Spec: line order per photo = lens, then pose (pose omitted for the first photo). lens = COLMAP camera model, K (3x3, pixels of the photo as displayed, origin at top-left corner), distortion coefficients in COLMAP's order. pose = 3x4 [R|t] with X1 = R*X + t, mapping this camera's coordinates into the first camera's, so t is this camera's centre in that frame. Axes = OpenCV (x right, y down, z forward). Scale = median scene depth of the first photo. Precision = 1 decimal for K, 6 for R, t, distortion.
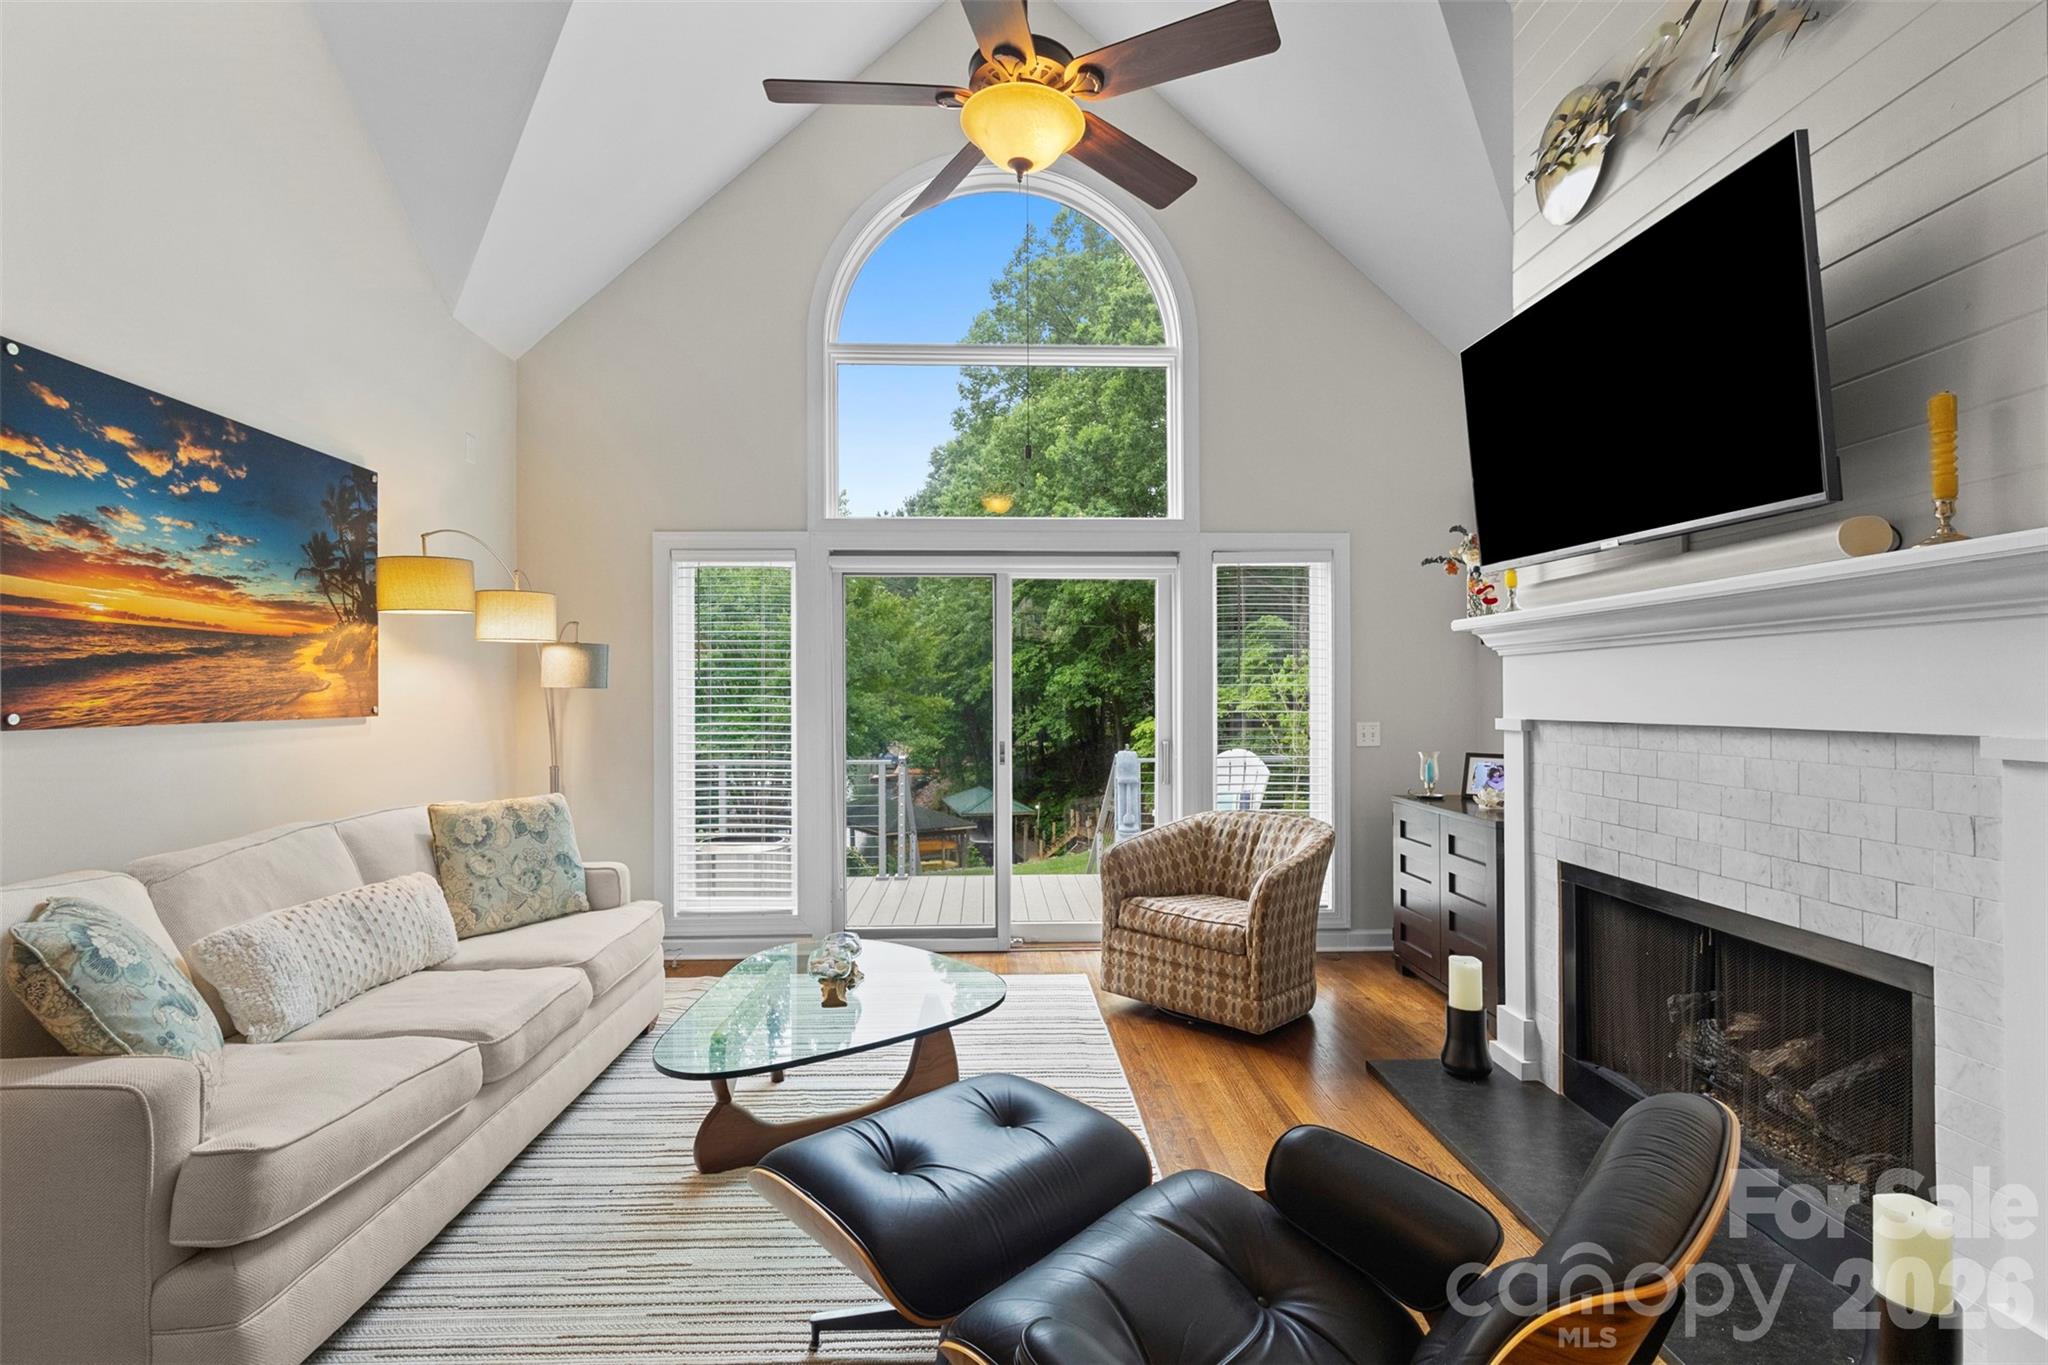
lens RADIAL K [[954.9, 0, 1019.1], [0, 954.9, 687.7], [0, 0, 1]] dist [0.002498, 0.001174]
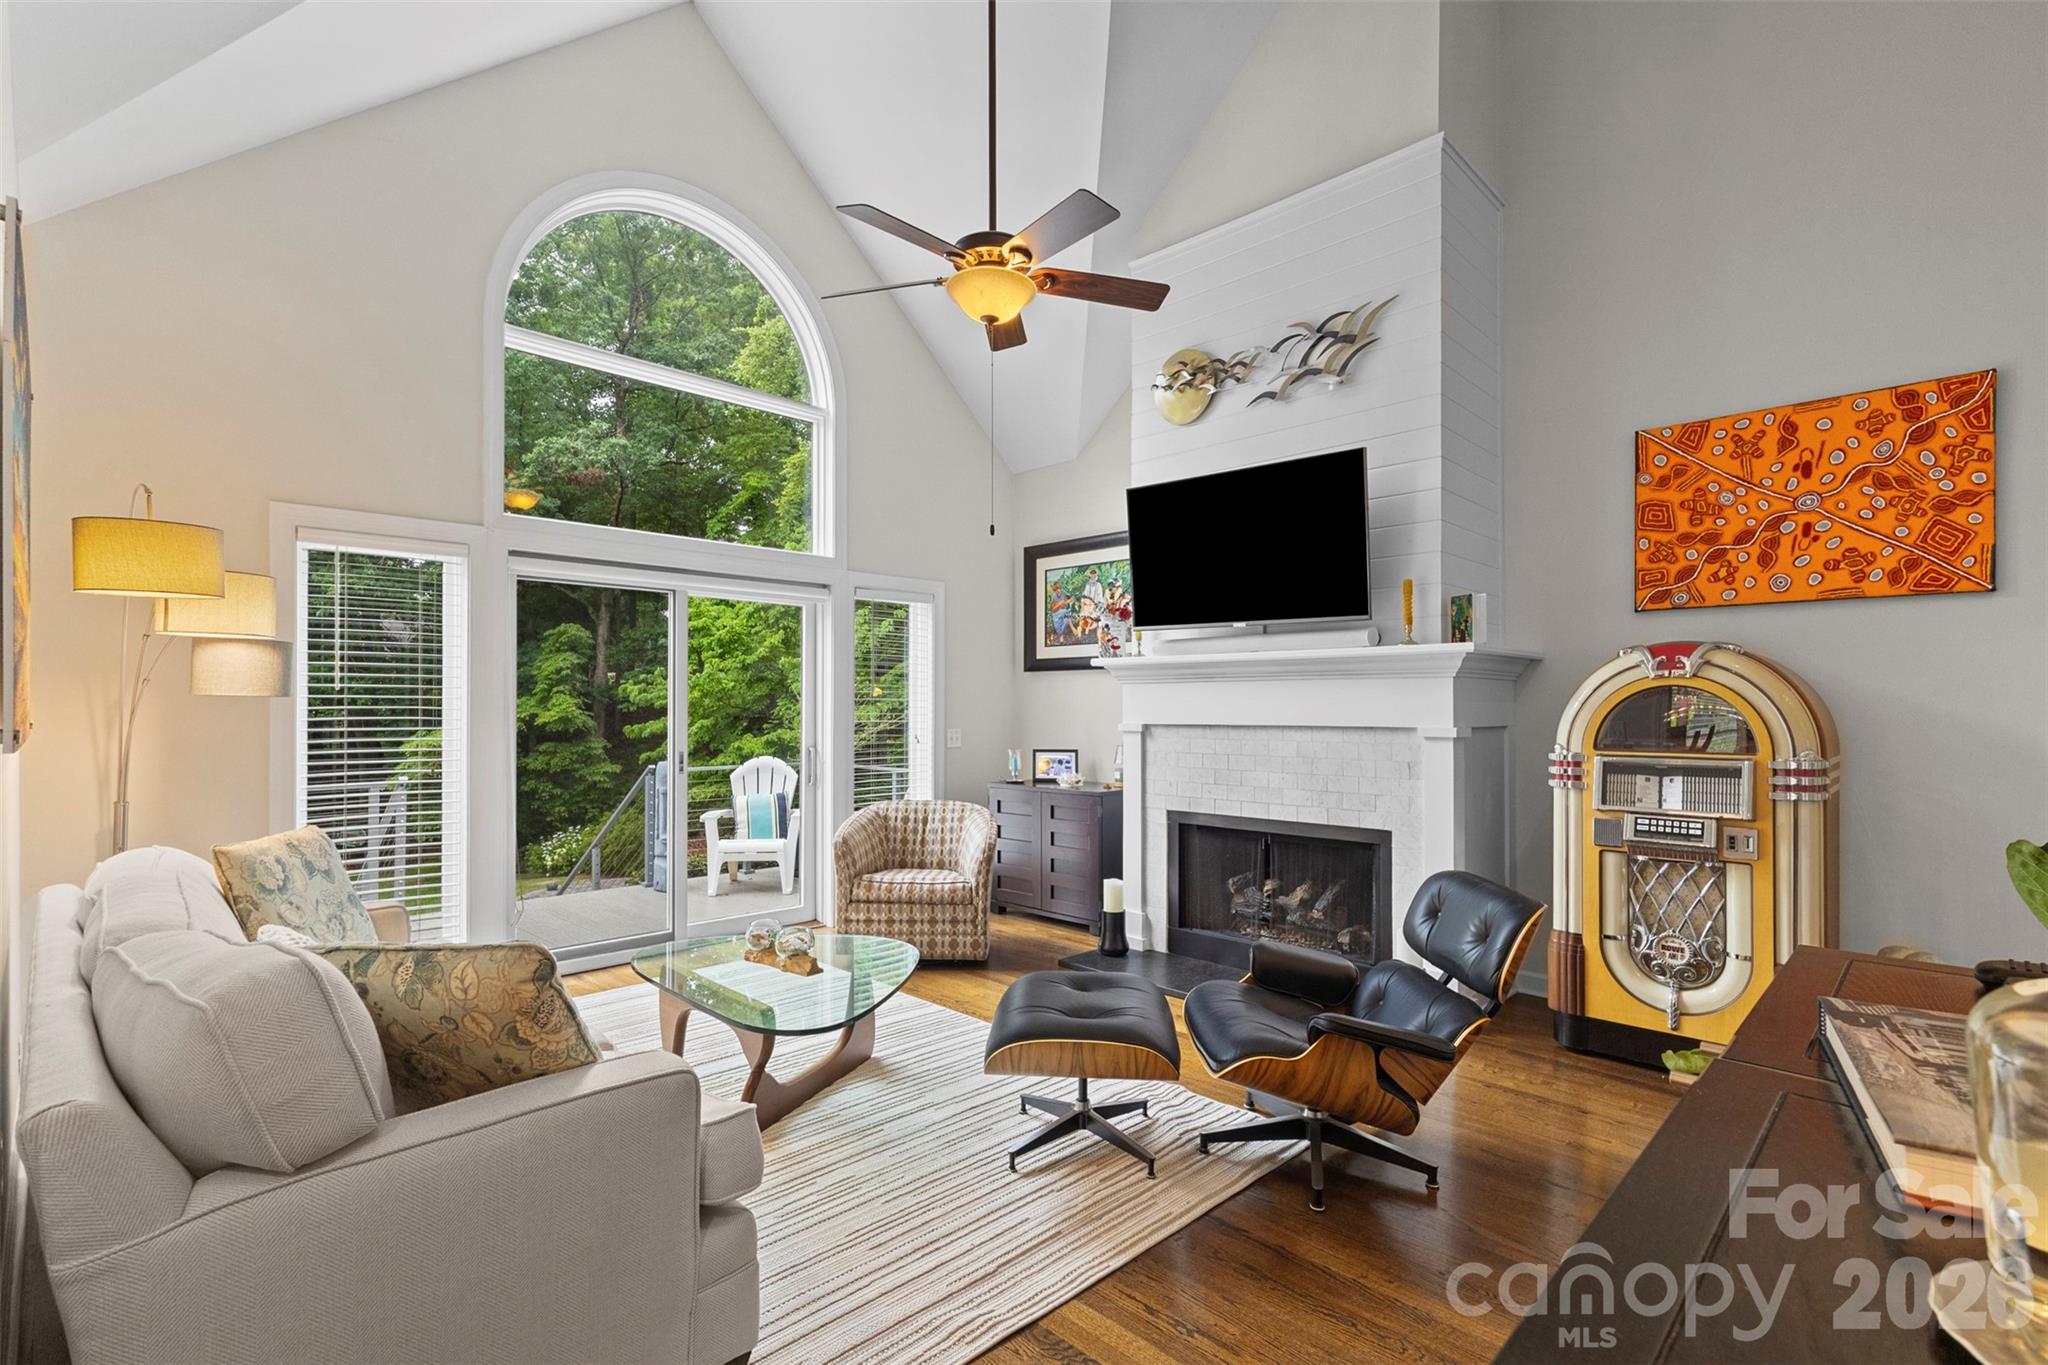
lens RADIAL K [[954.9, 0, 1025.1], [0, 954.9, 696.0], [0, 0, 1]] dist [0.002498, 0.001174]
pose [[0.727766, 0.011844, 0.685724, -0.689937], [-0.009065, 0.999930, -0.007651, 0.000370], [-0.685766, -0.000648, 0.727822, -0.022491]]
